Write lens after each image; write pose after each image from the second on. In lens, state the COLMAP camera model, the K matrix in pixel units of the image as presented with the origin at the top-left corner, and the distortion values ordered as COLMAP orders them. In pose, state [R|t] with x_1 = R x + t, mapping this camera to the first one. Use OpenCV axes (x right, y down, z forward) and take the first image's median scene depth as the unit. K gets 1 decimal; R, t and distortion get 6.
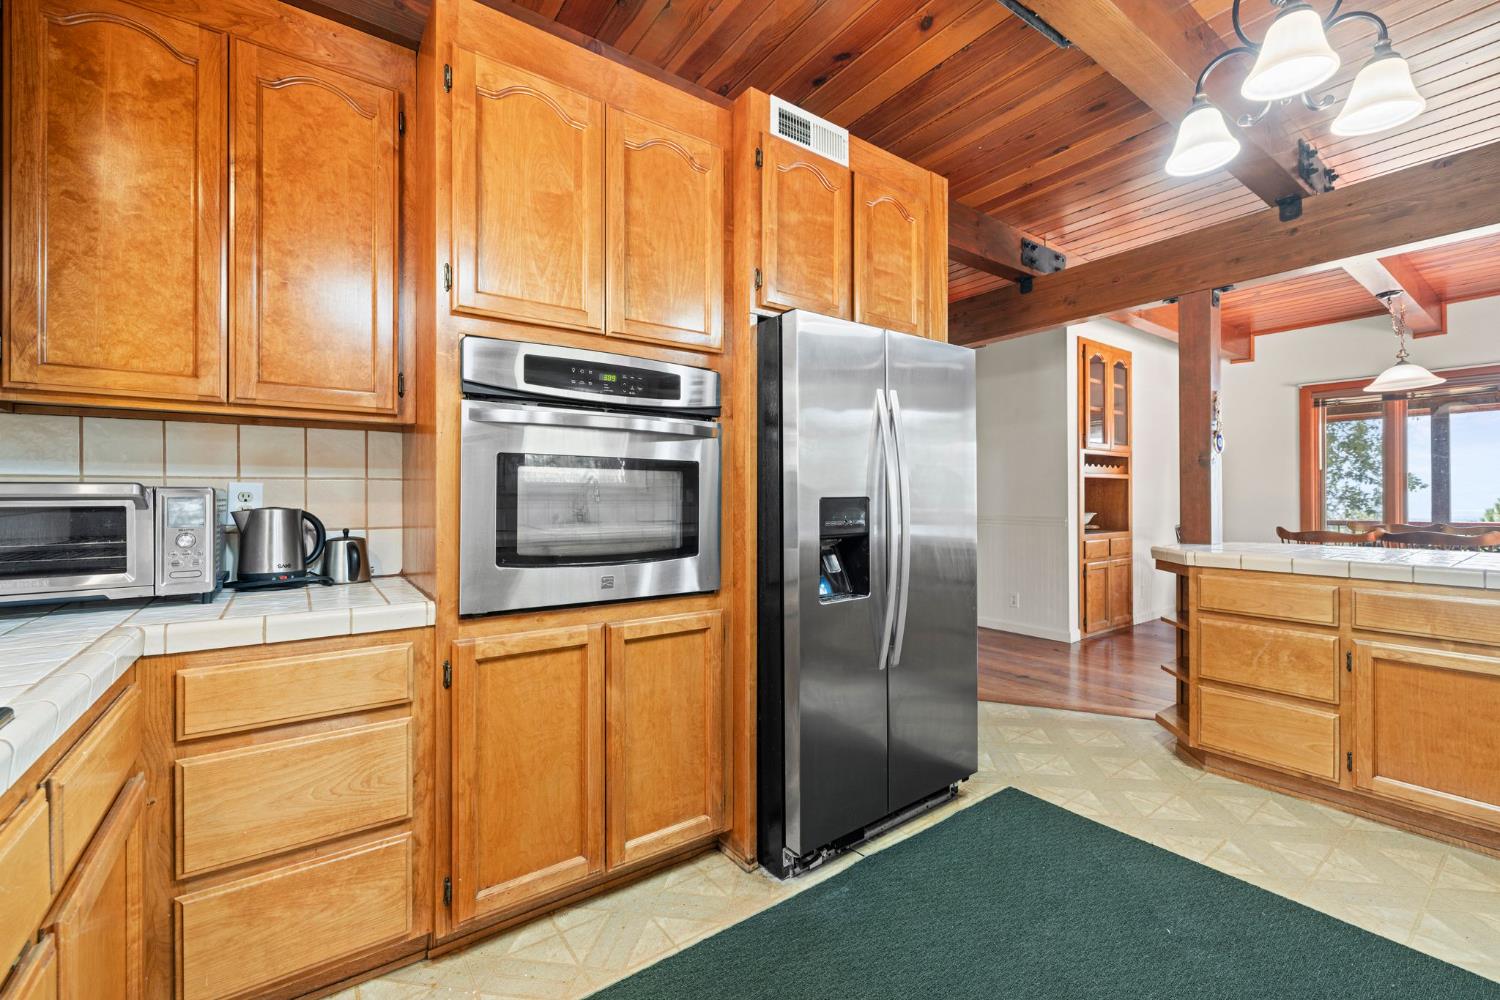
lens RADIAL K [[626.5, 0, 746.8], [0, 626.5, 494.5], [0, 0, 1]] dist [-0.003224, 0.001311]
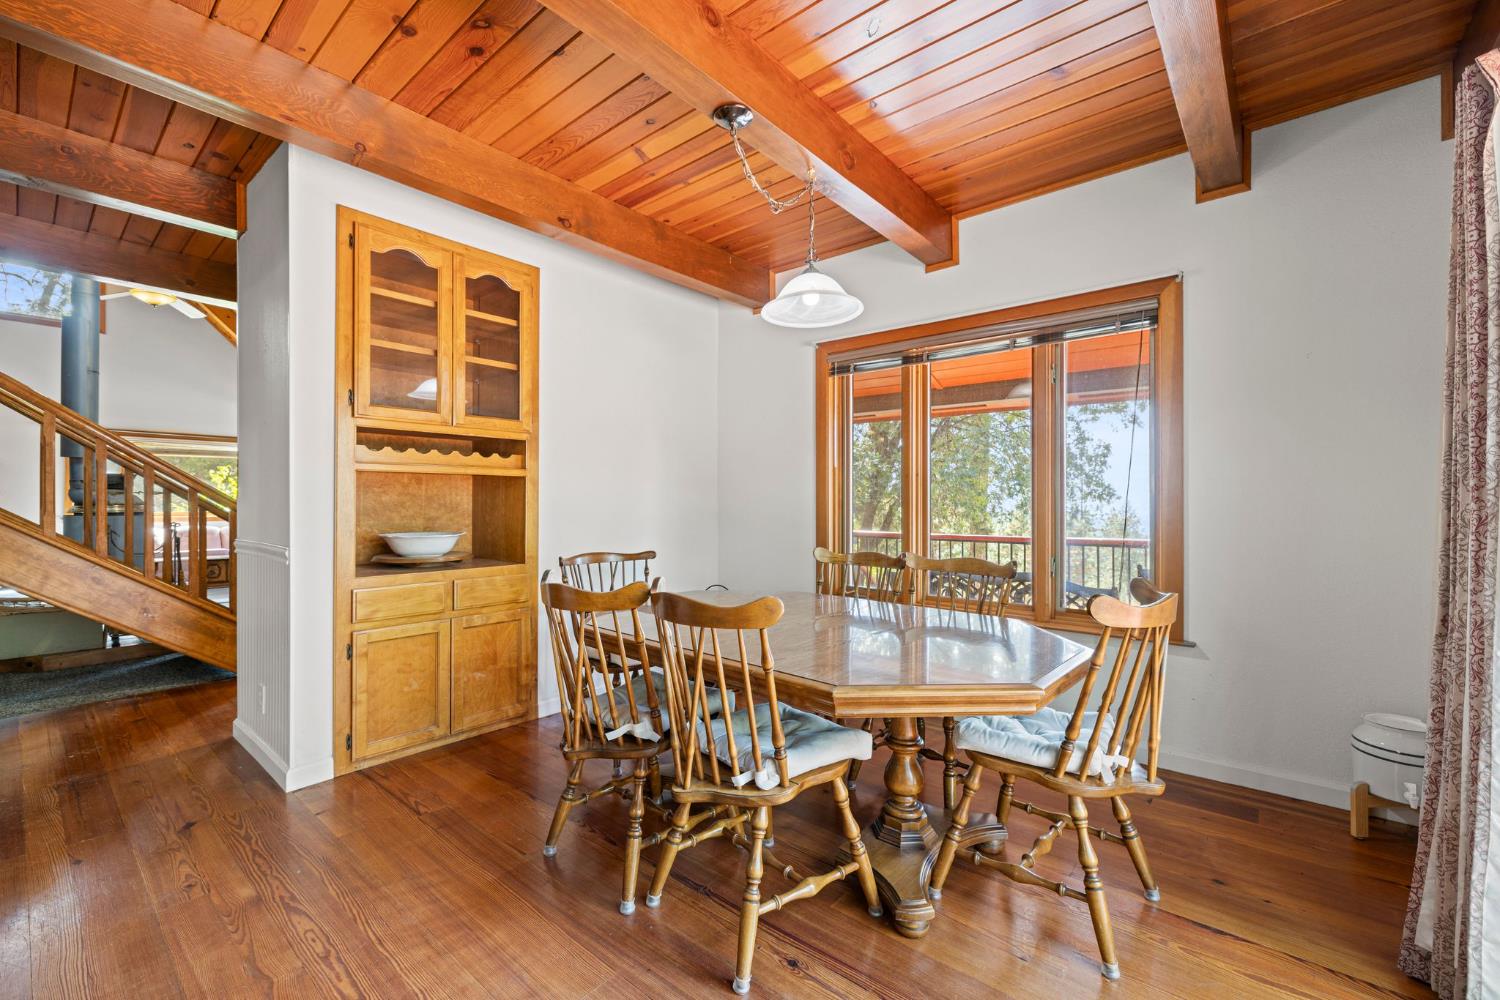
lens RADIAL K [[626.5, 0, 742.2], [0, 626.5, 504.9], [0, 0, 1]] dist [-0.003224, 0.001311]
pose [[0.973487, 0.007059, 0.228634, 1.583567], [-0.010351, 0.999859, 0.013203, -0.018024], [-0.228509, -0.015220, 0.973423, 0.865807]]
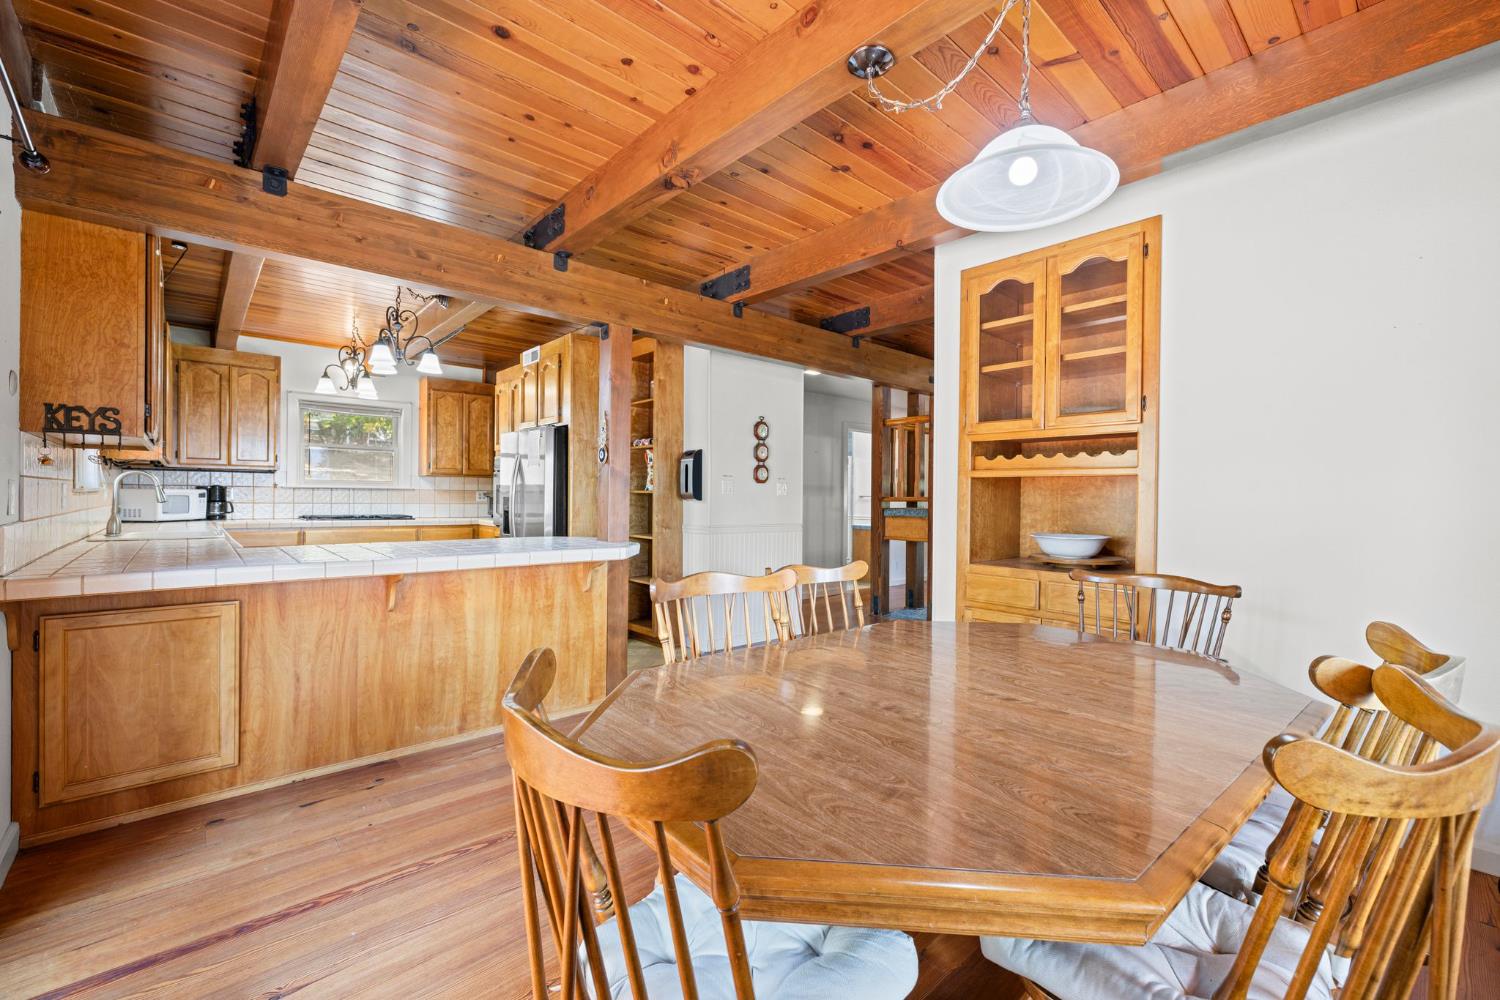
lens RADIAL K [[626.5, 0, 756.1], [0, 626.5, 501.5], [0, 0, 1]] dist [-0.003224, 0.001311]
pose [[0.111180, 0.014427, -0.993696, 2.472572], [-0.009504, 0.999864, 0.013453, -0.018149], [0.993755, 0.007949, 0.111302, 1.476824]]
